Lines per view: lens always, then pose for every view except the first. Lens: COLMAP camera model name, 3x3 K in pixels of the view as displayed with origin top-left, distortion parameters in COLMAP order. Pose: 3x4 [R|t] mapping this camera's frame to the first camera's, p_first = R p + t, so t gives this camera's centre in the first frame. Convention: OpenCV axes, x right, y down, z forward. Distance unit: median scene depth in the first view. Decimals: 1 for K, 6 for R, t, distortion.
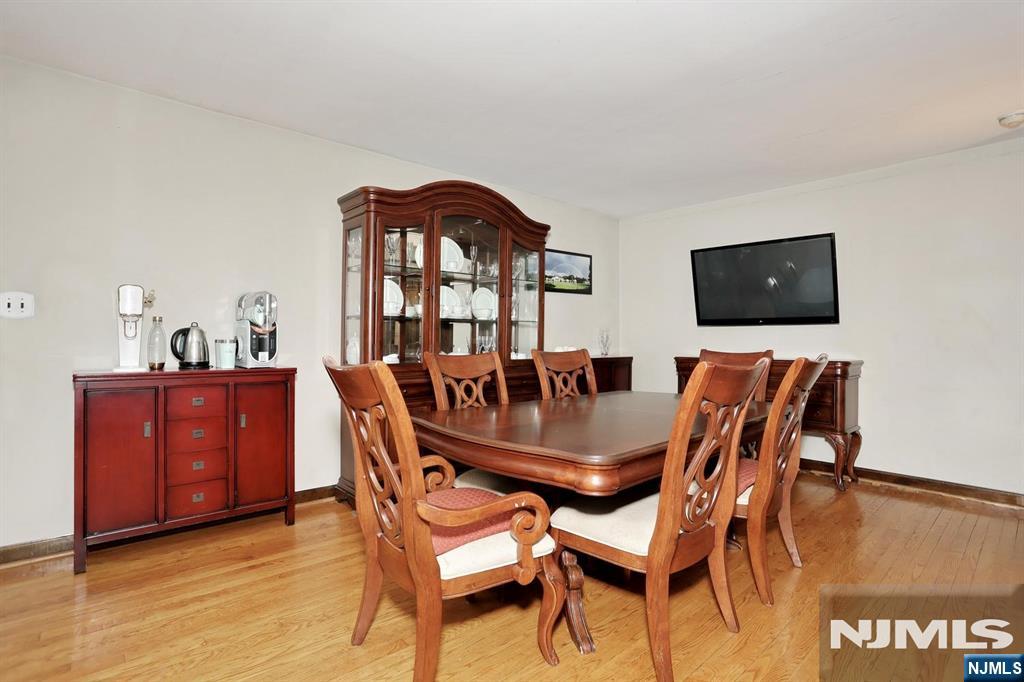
lens RADIAL K [[494.3, 0, 512.0], [0, 494.3, 341.0], [0, 0, 1]] dist [0.000232, 0.000006]
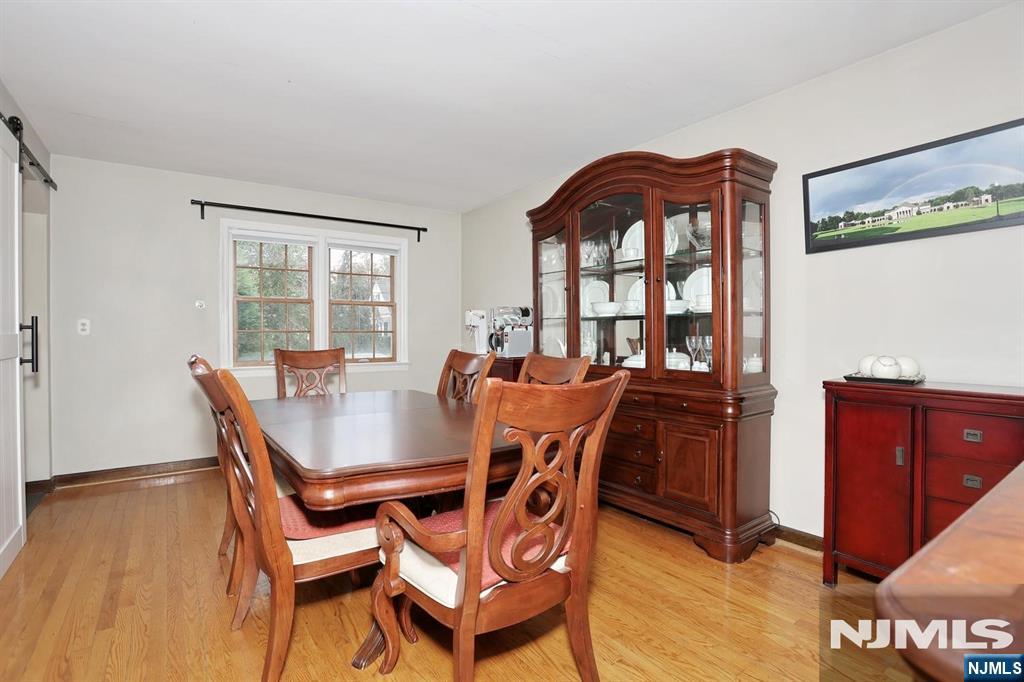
lens RADIAL K [[494.3, 0, 512.0], [0, 494.3, 341.0], [0, 0, 1]] dist [0.000232, 0.000006]
pose [[-0.066862, 0.003384, -0.997757, 0.680939], [-0.007275, 0.999966, 0.003879, -0.001186], [0.997736, 0.007518, -0.066835, 0.761600]]
